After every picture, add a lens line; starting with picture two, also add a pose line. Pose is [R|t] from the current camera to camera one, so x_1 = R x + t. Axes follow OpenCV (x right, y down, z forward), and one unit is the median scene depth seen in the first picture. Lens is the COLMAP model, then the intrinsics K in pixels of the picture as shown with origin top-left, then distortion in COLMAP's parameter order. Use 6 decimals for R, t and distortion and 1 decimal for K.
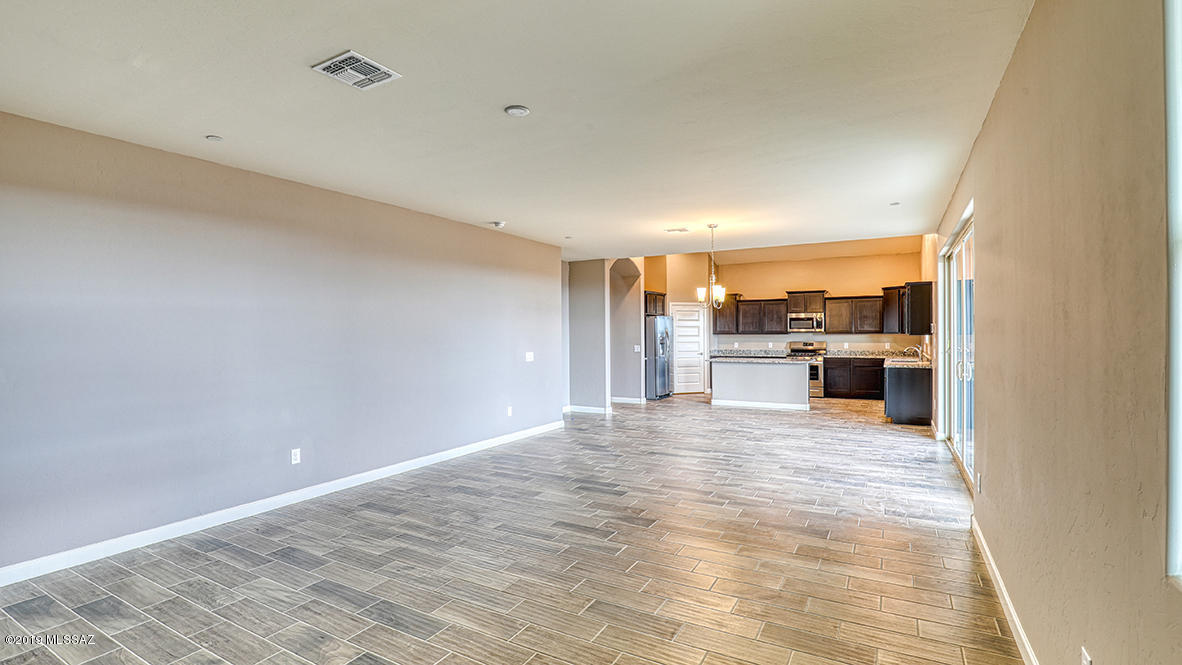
lens RADIAL K [[540.0, 0, 590.9], [0, 540.0, 335.3], [0, 0, 1]] dist [-0.038678, 0.008056]
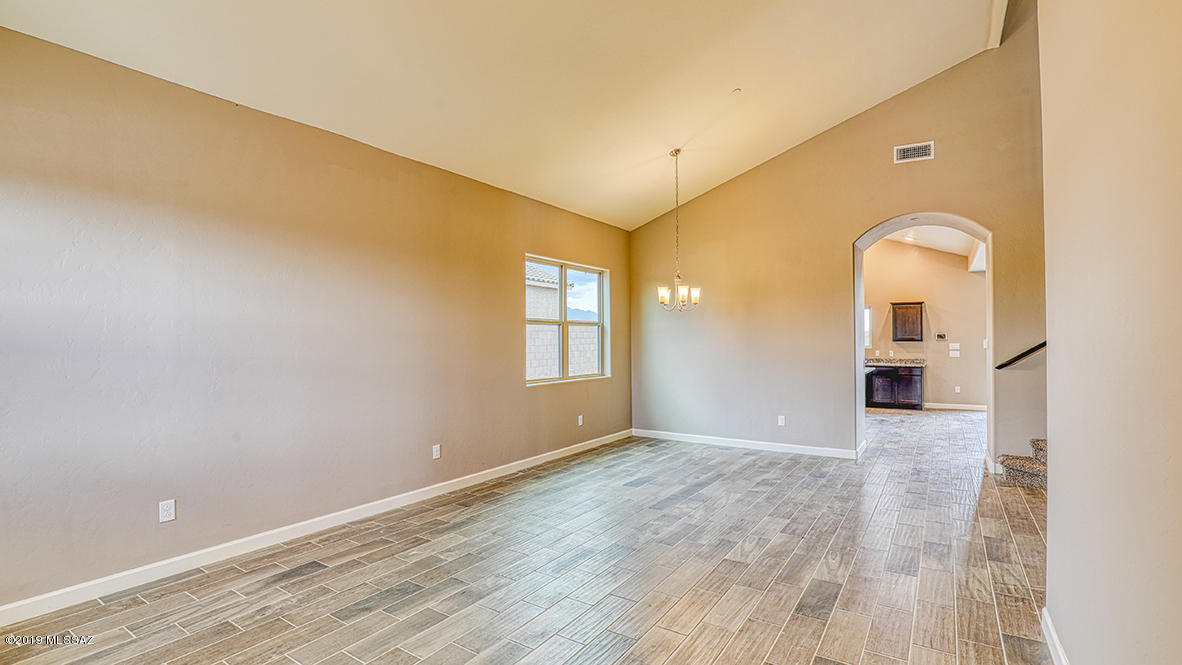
lens RADIAL K [[540.0, 0, 590.9], [0, 540.0, 335.3], [0, 0, 1]] dist [-0.038678, 0.008056]
pose [[0.072849, 0.011454, 0.997277, -0.833981], [0.008958, 0.999886, -0.012138, -0.007413], [-0.997303, 0.009818, 0.072738, 1.828911]]
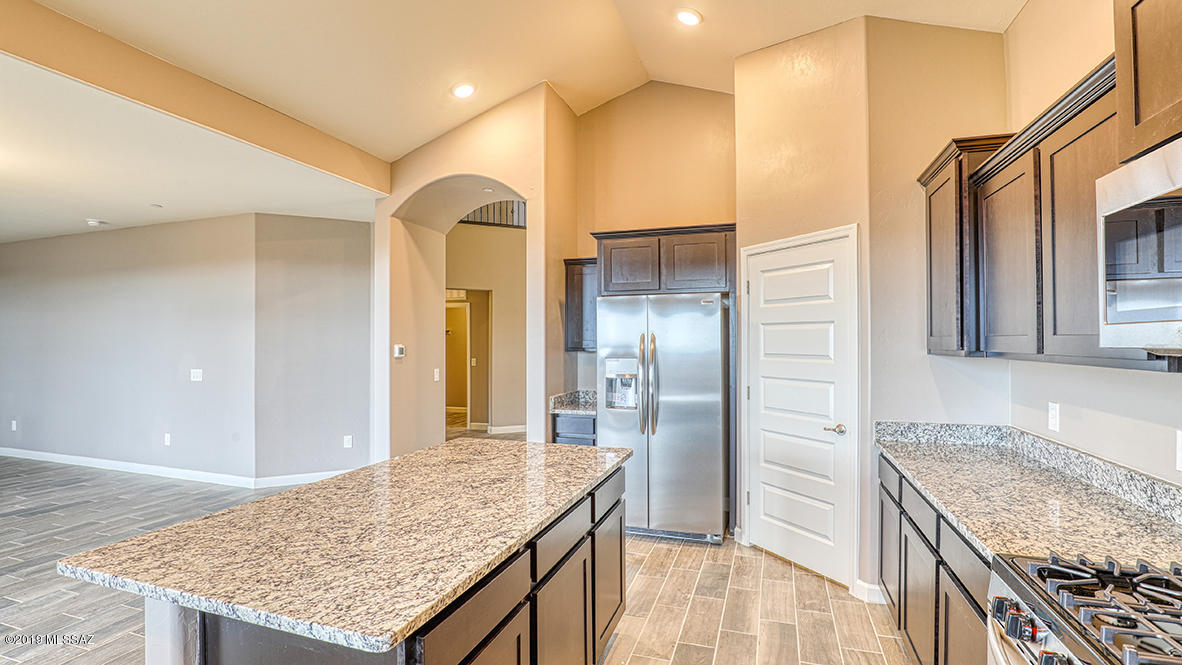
lens RADIAL K [[540.0, 0, 590.9], [0, 540.0, 335.3], [0, 0, 1]] dist [-0.038678, 0.008056]
pose [[0.186265, -0.005197, -0.982486, 0.705566], [-0.003374, 0.999977, -0.005929, -0.013589], [0.982494, 0.004420, 0.186243, 1.384827]]
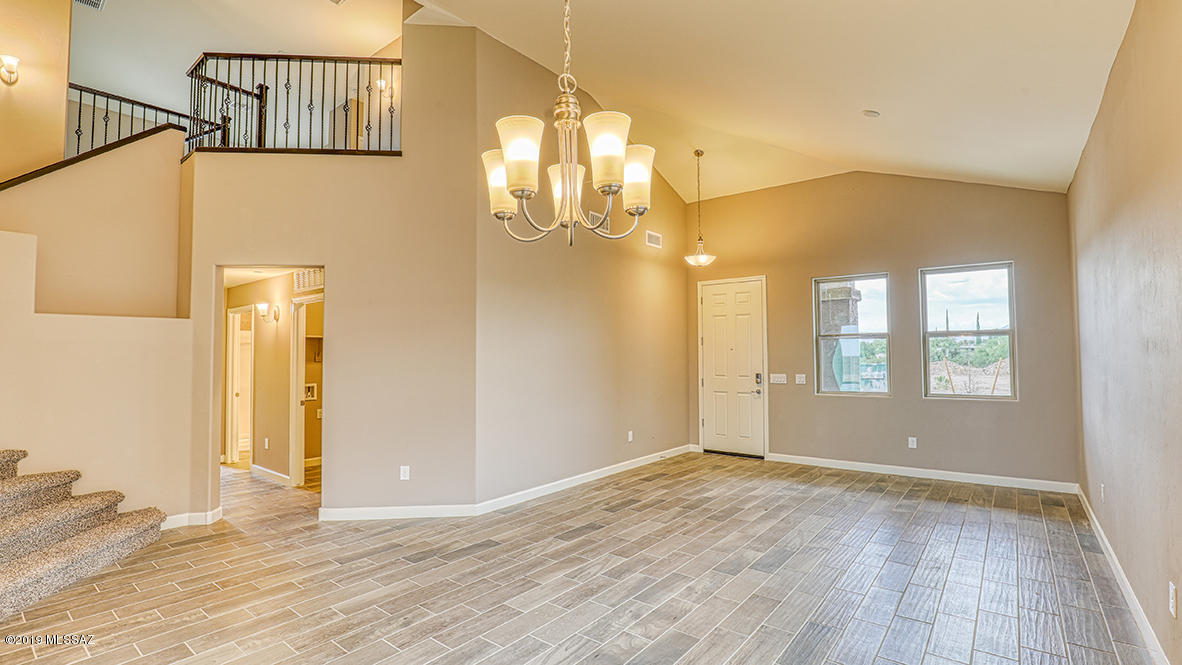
lens RADIAL K [[540.0, 0, 590.9], [0, 540.0, 335.3], [0, 0, 1]] dist [-0.038678, 0.008056]
pose [[-0.159852, -0.027200, -0.986766, 0.135813], [0.002654, 0.999605, -0.027984, -0.013211], [0.987137, -0.007092, -0.159717, 1.797178]]
